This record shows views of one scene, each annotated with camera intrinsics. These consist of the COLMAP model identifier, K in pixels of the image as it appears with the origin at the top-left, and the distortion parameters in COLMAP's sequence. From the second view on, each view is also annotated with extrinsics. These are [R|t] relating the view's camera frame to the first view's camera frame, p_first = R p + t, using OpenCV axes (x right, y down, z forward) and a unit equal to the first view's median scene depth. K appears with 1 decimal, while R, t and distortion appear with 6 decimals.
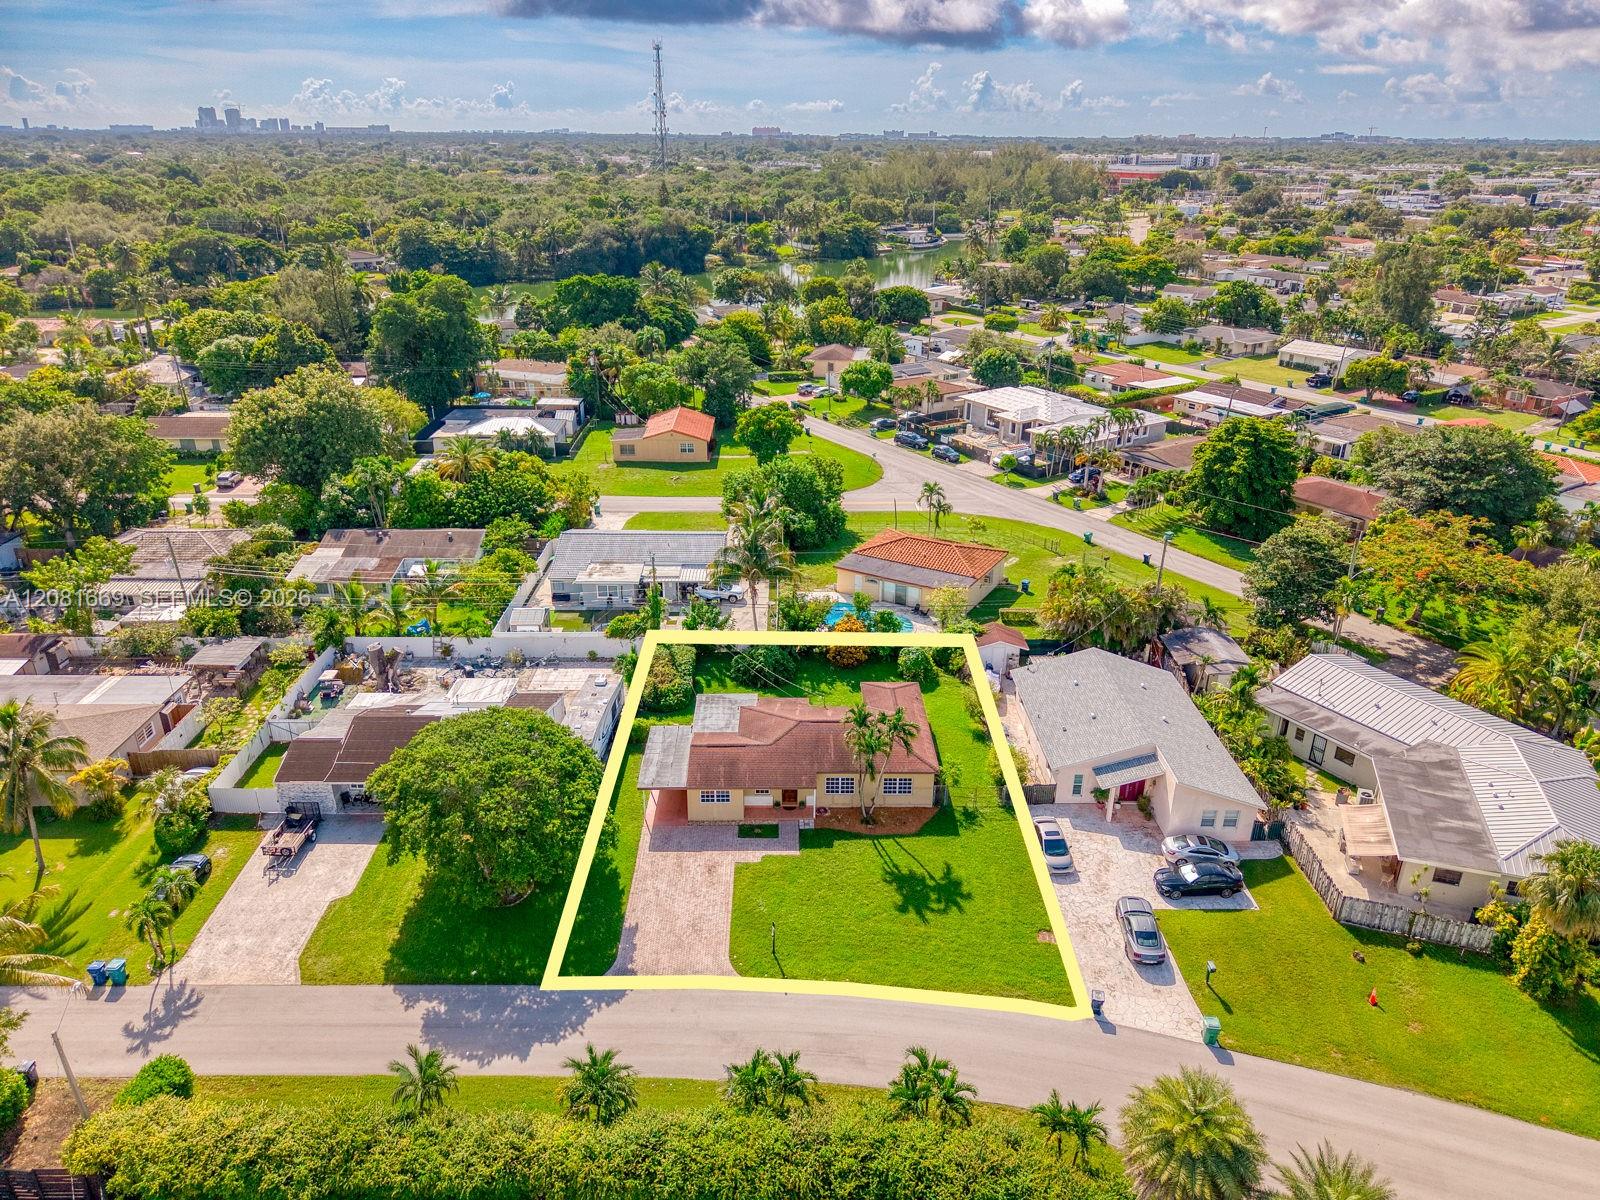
lens RADIAL K [[1070.4, 0, 805.7], [0, 1070.4, 603.3], [0, 0, 1]] dist [0.020466, -0.020799]
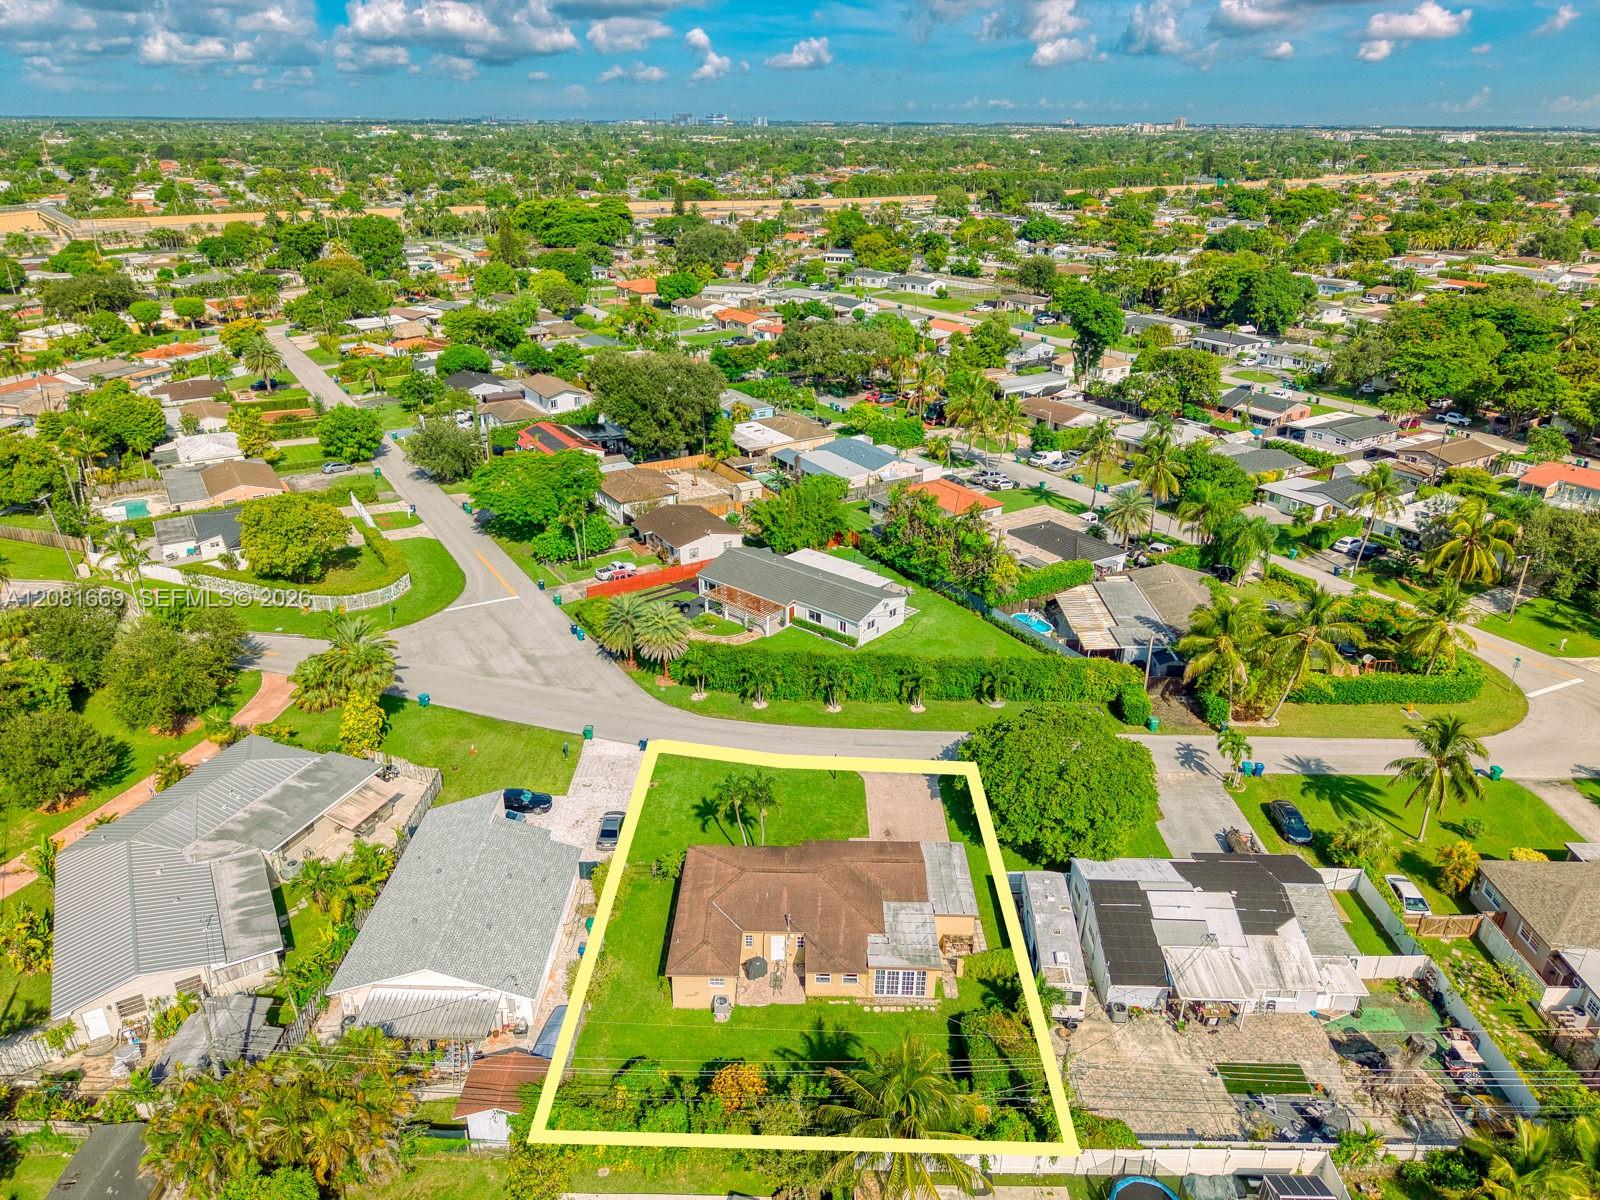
lens RADIAL K [[1070.4, 0, 805.7], [0, 1070.4, 603.3], [0, 0, 1]] dist [0.020466, -0.020799]
pose [[-0.999597, -0.027902, 0.005256, 0.007403], [-0.015141, 0.680435, 0.732652, -0.614005], [-0.024019, 0.732277, -0.680583, 1.185842]]
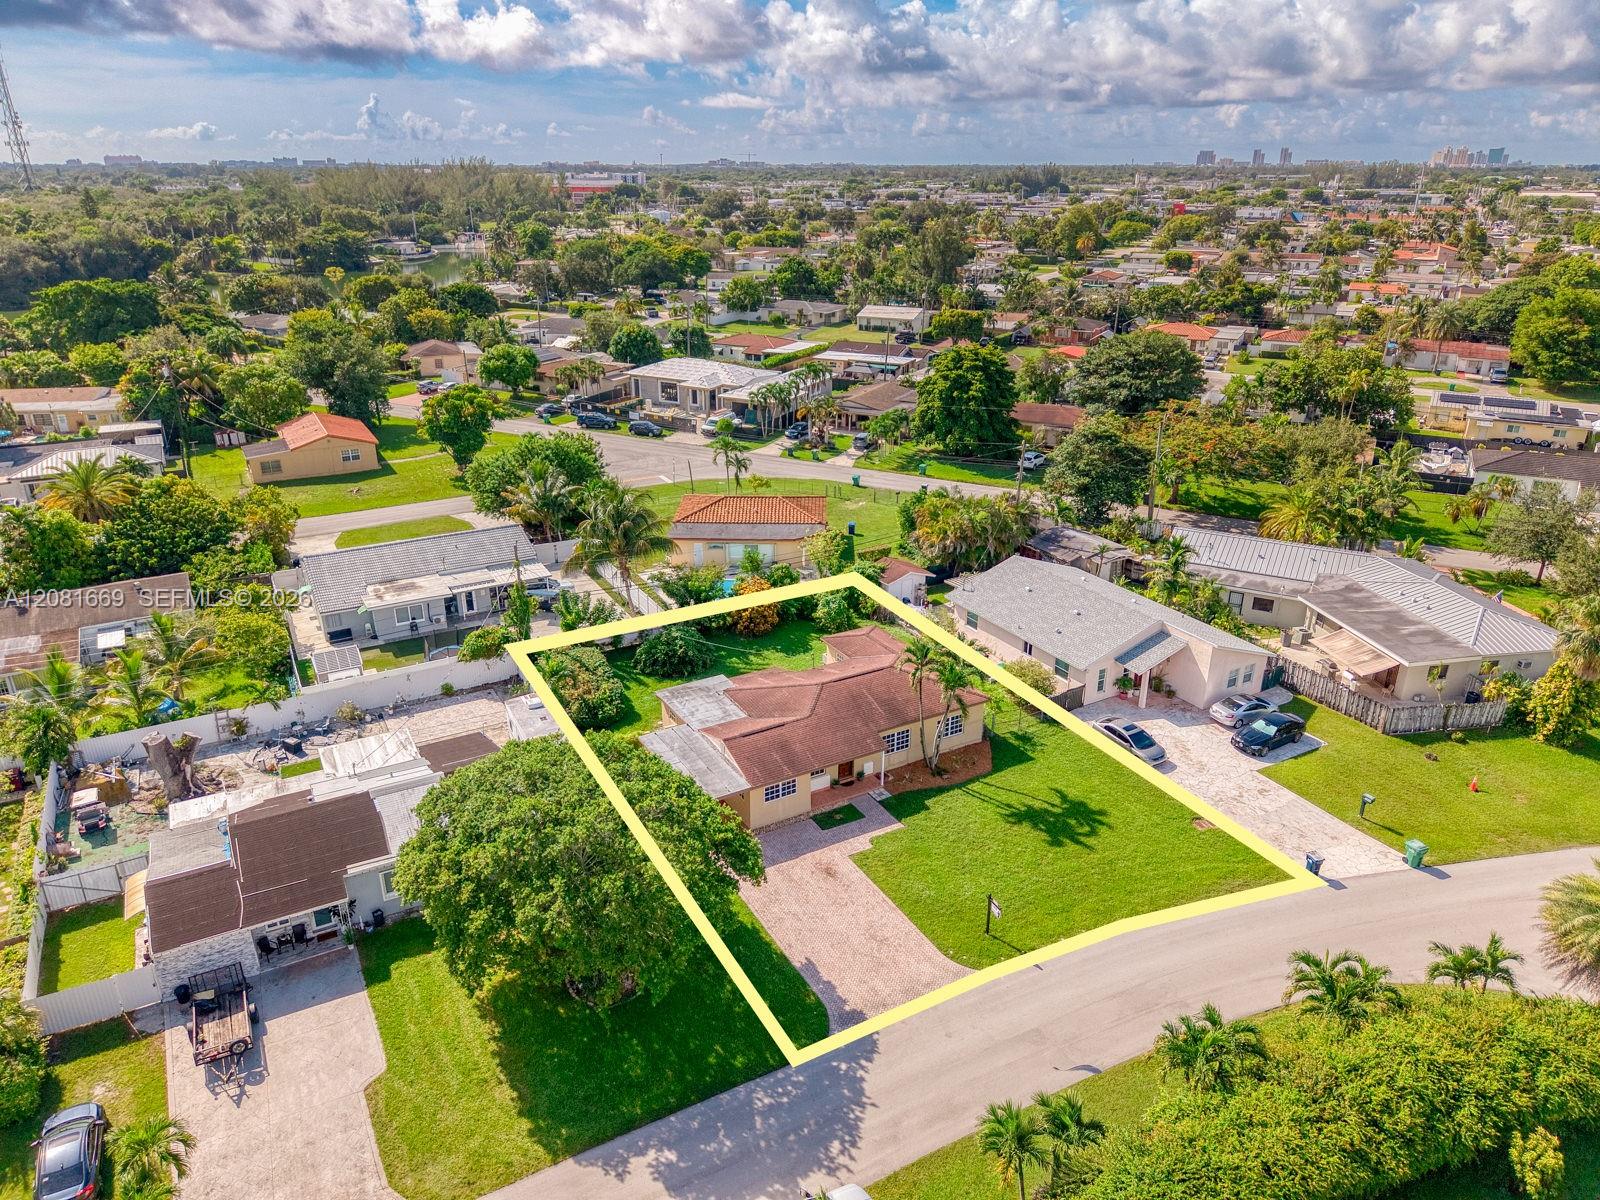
lens RADIAL K [[1070.4, 0, 805.7], [0, 1070.4, 603.3], [0, 0, 1]] dist [0.020466, -0.020799]
pose [[0.877580, -0.188619, 0.440767, -0.297912], [0.198472, 0.979810, 0.024130, 0.020643], [-0.436419, 0.066304, 0.897297, 0.197130]]
